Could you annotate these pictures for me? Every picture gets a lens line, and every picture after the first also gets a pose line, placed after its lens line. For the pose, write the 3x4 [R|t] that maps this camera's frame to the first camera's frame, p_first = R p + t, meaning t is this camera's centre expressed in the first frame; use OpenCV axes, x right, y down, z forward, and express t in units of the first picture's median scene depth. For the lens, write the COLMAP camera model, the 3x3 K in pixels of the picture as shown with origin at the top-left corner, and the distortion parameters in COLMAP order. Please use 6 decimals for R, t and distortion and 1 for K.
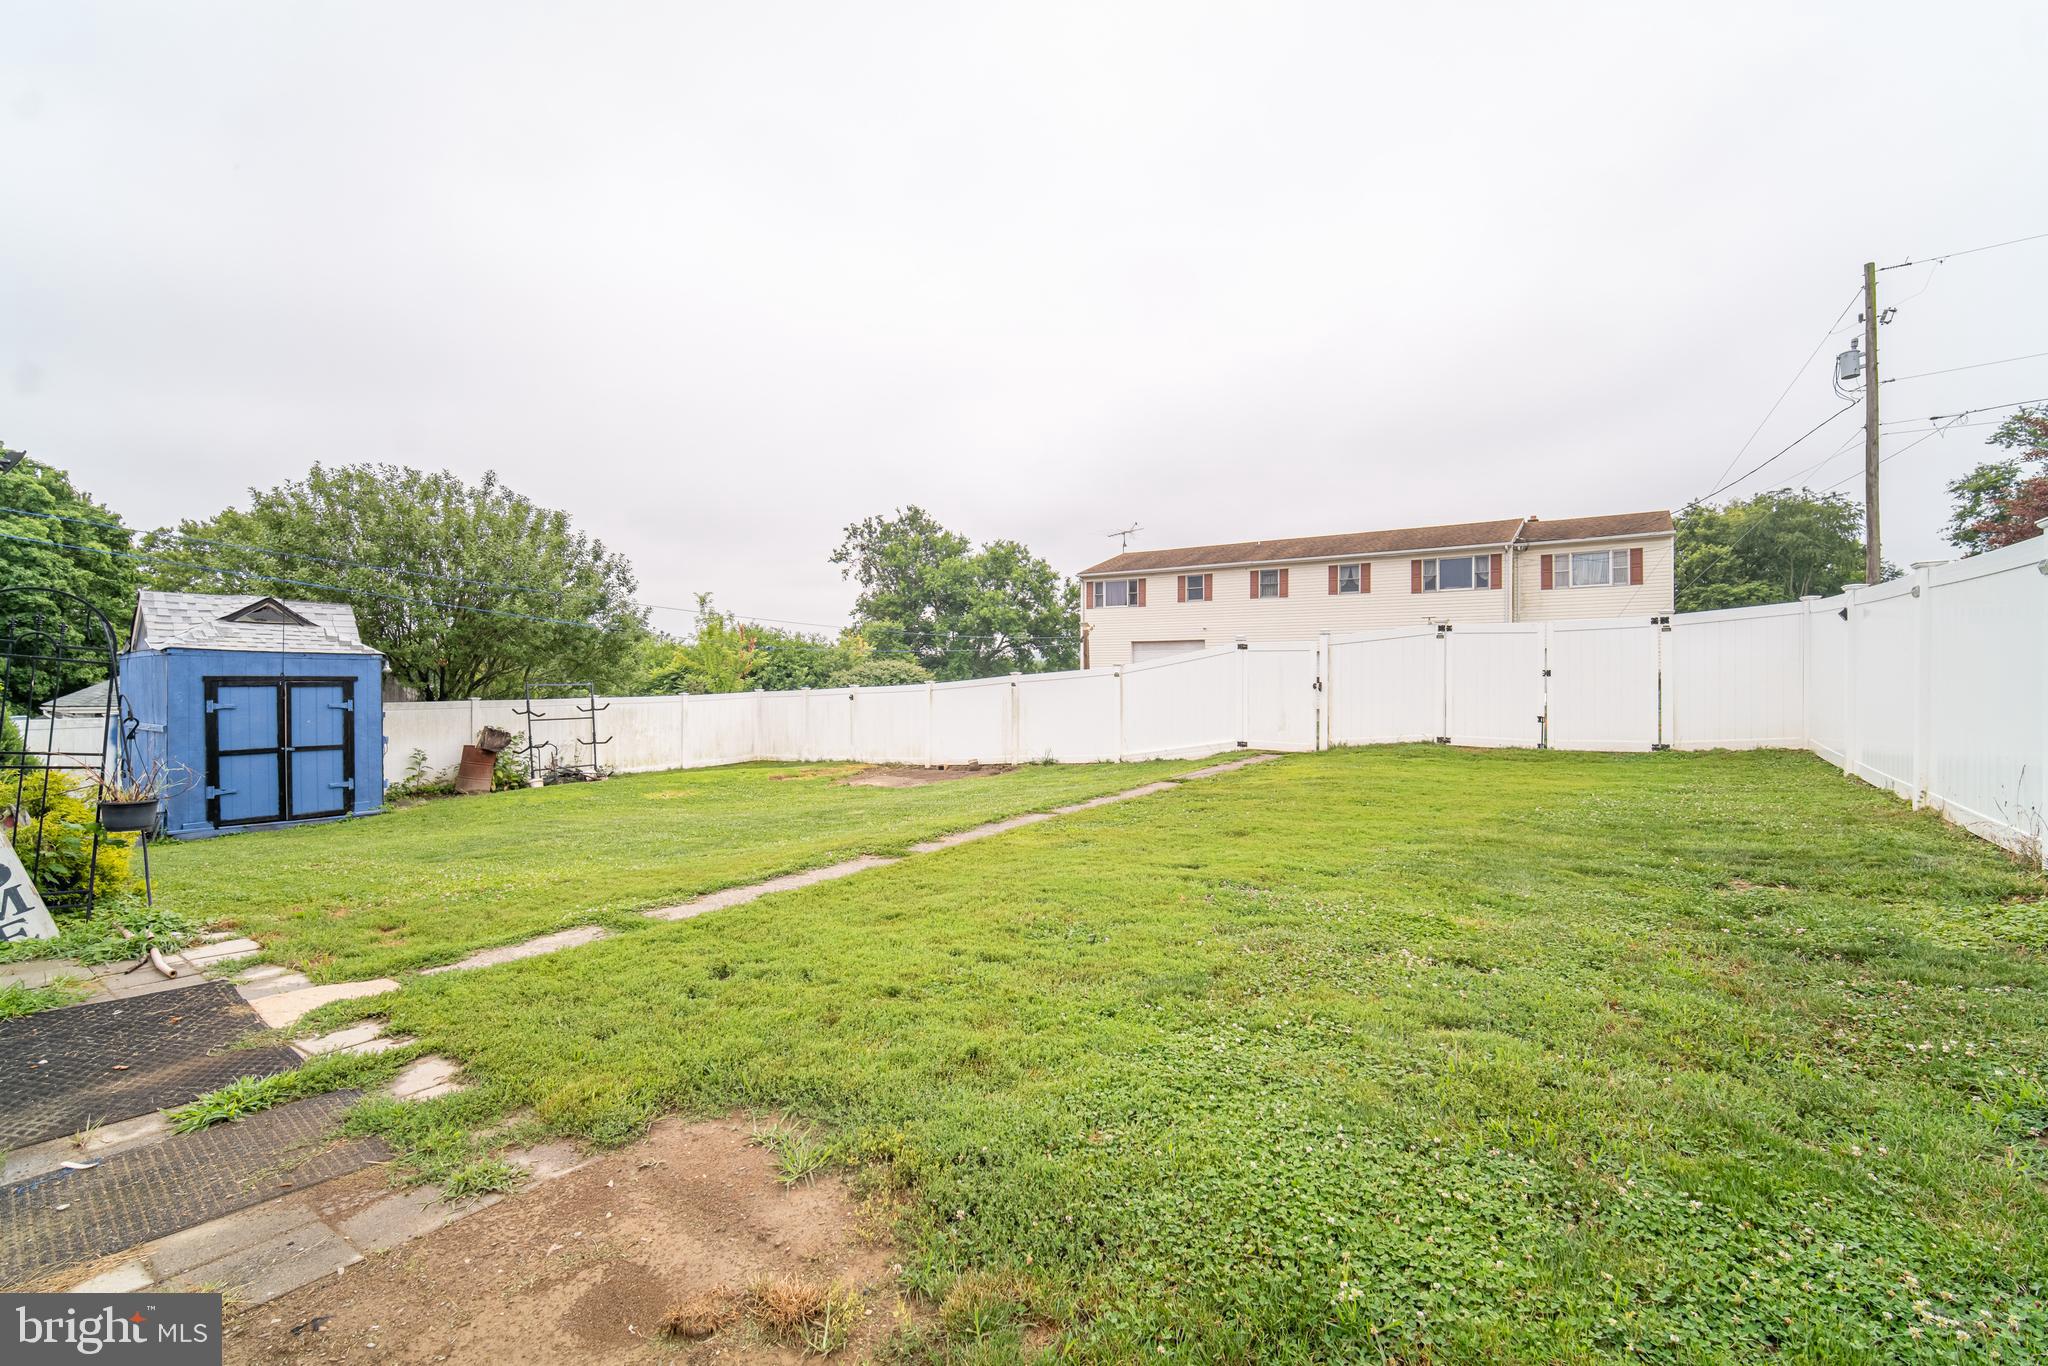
lens RADIAL K [[897.9, 0, 1012.1], [0, 897.9, 690.7], [0, 0, 1]] dist [-0.008602, 0.003416]
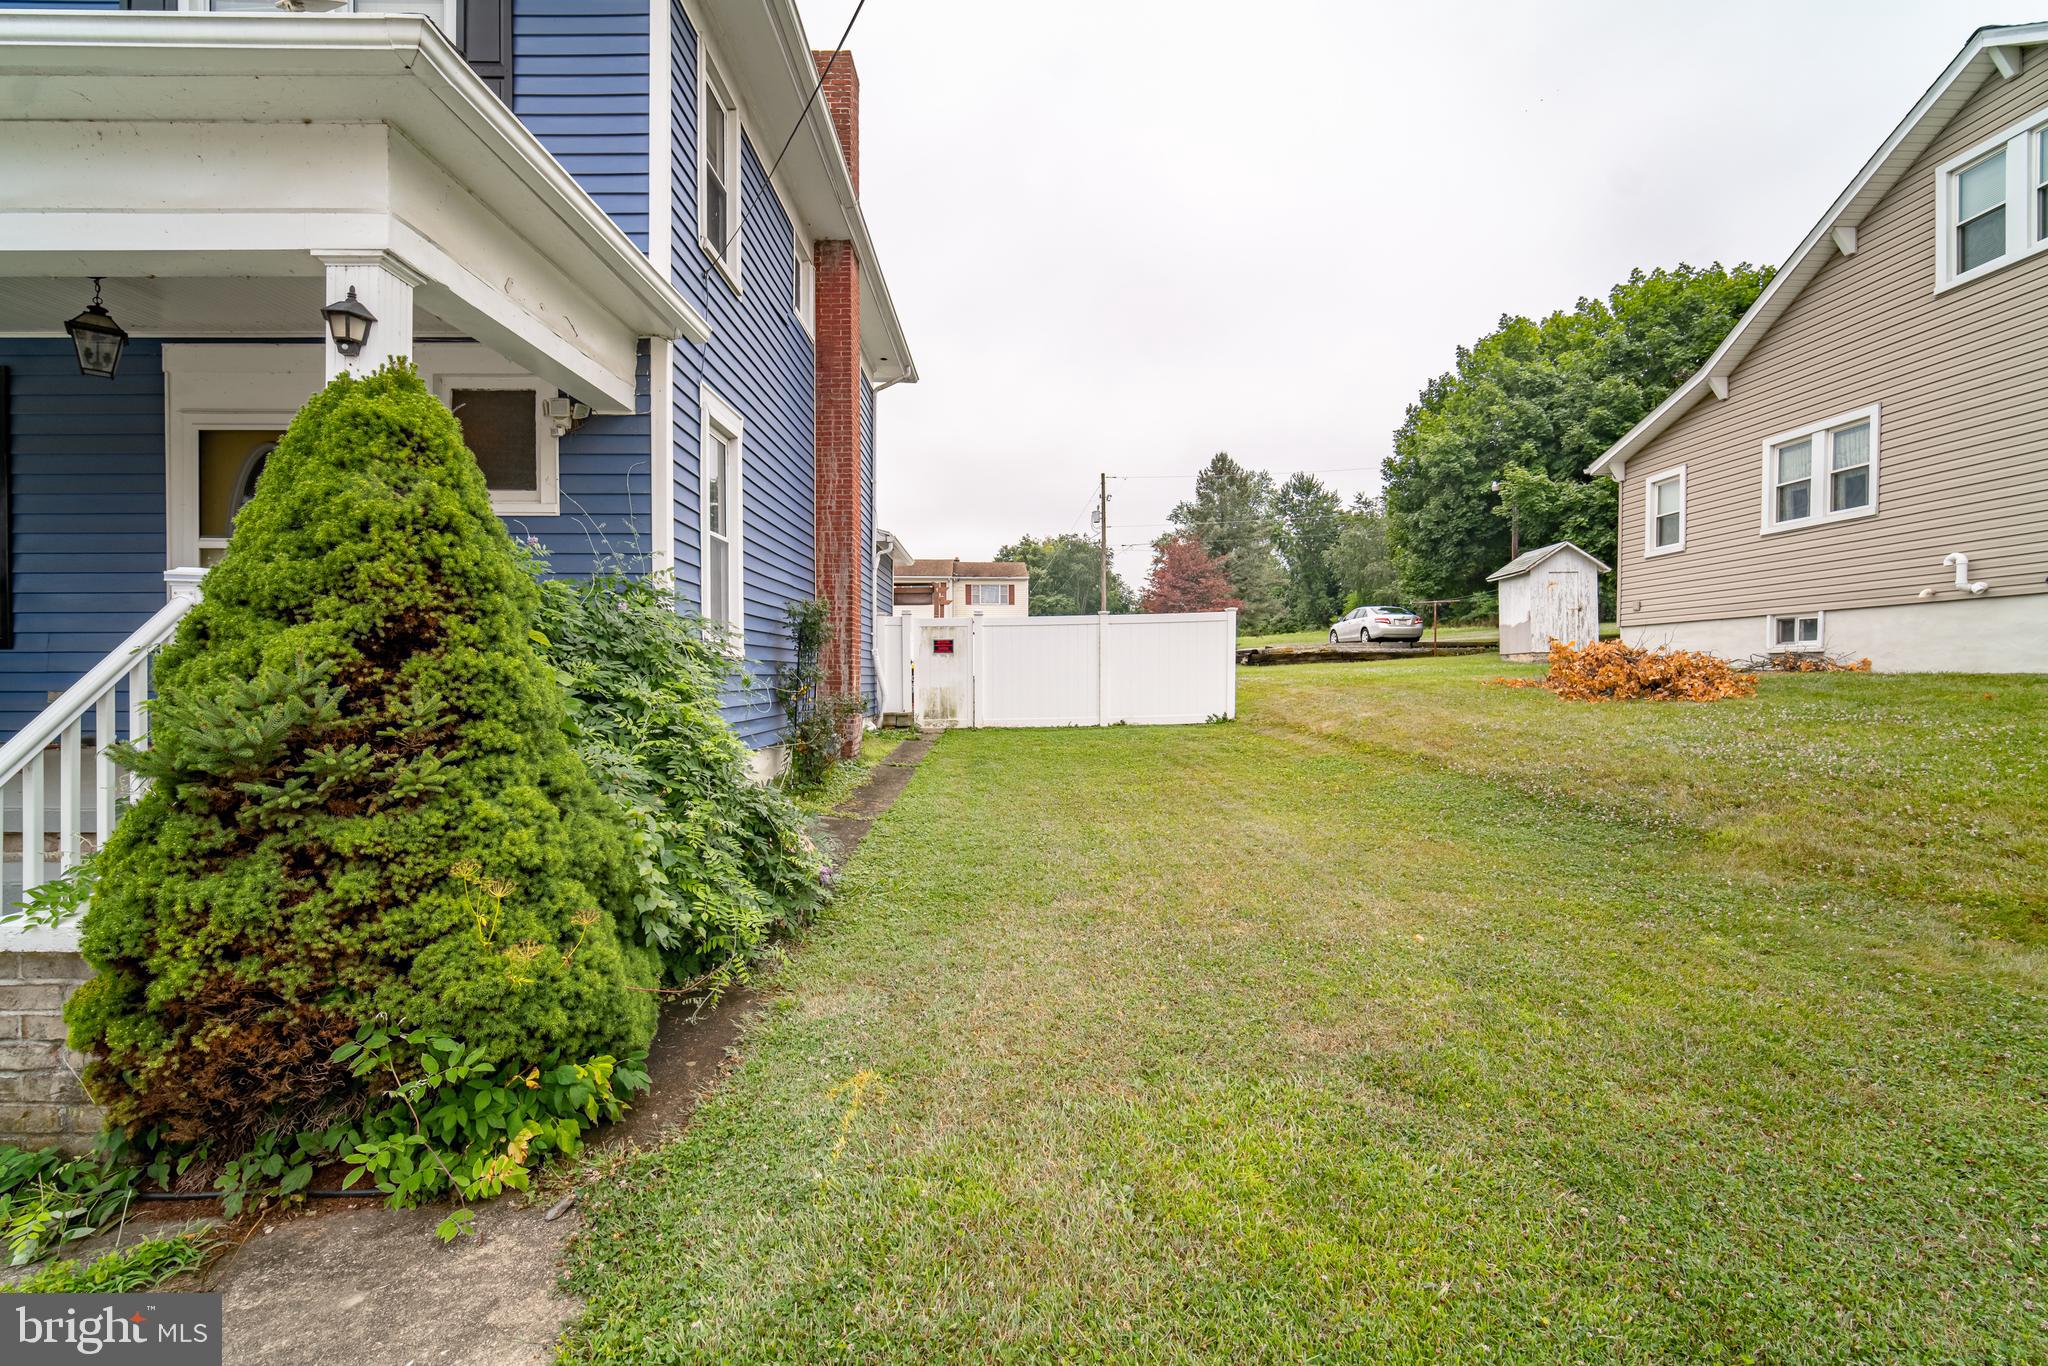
lens RADIAL K [[897.9, 0, 996.7], [0, 897.9, 681.3], [0, 0, 1]] dist [-0.008602, 0.003416]
pose [[0.810067, -0.005016, 0.586316, -0.850870], [-0.002357, 0.999927, 0.011810, 0.030886], [-0.586332, -0.010949, 0.809997, -0.987896]]
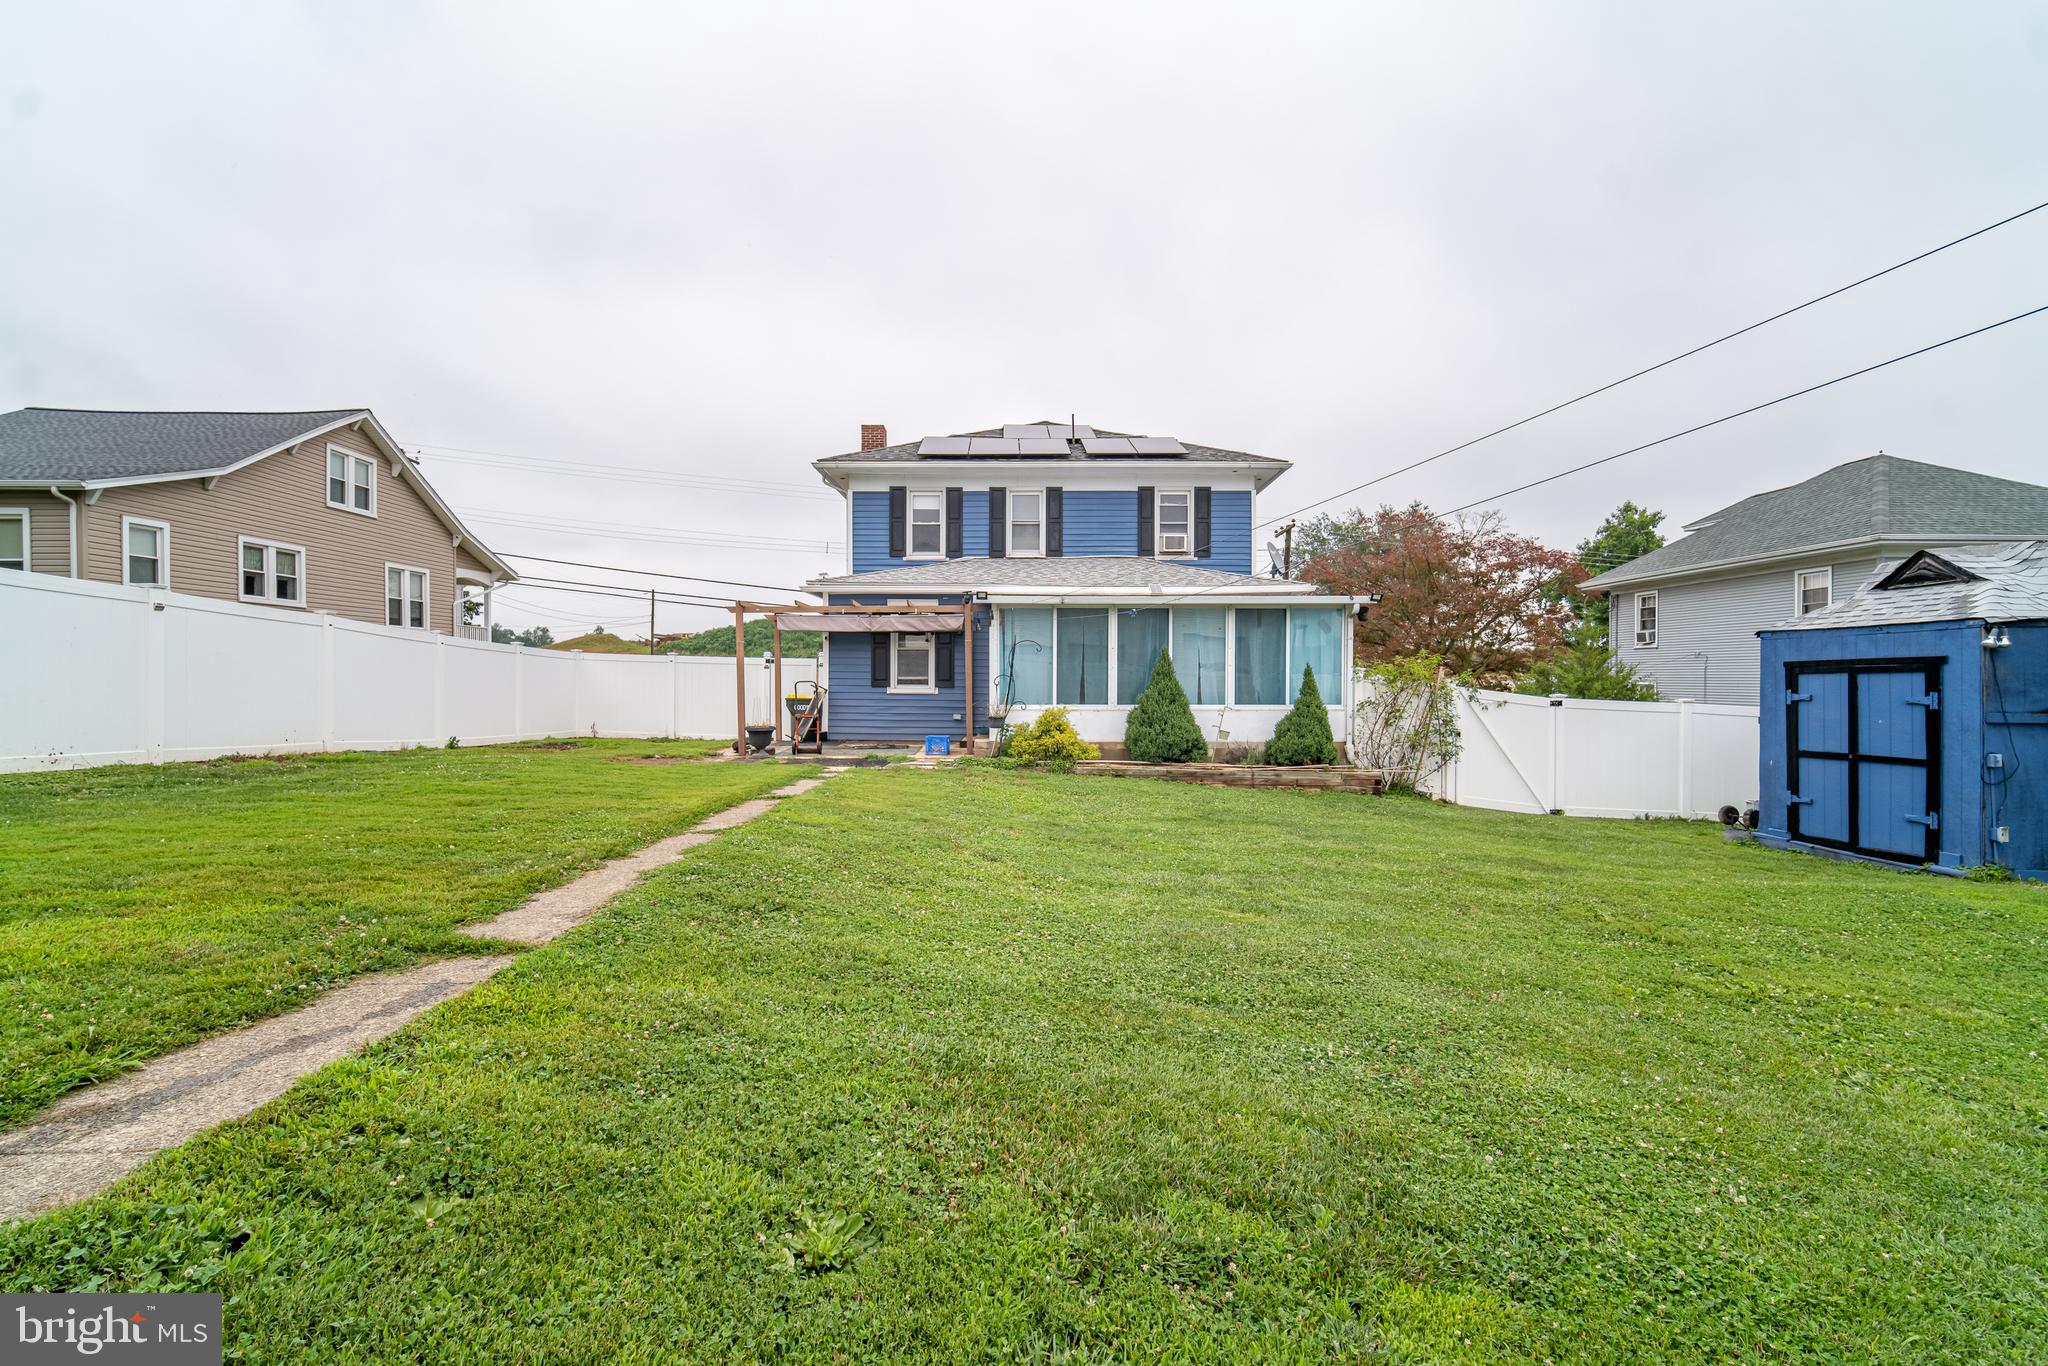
lens RADIAL K [[897.9, 0, 1009.0], [0, 897.9, 685.0], [0, 0, 1]] dist [-0.008602, 0.003416]
pose [[-0.796656, -0.004252, -0.604418, 0.143967], [-0.008450, 0.999956, 0.004102, 0.005991], [0.604374, 0.008375, -0.796657, 0.830505]]
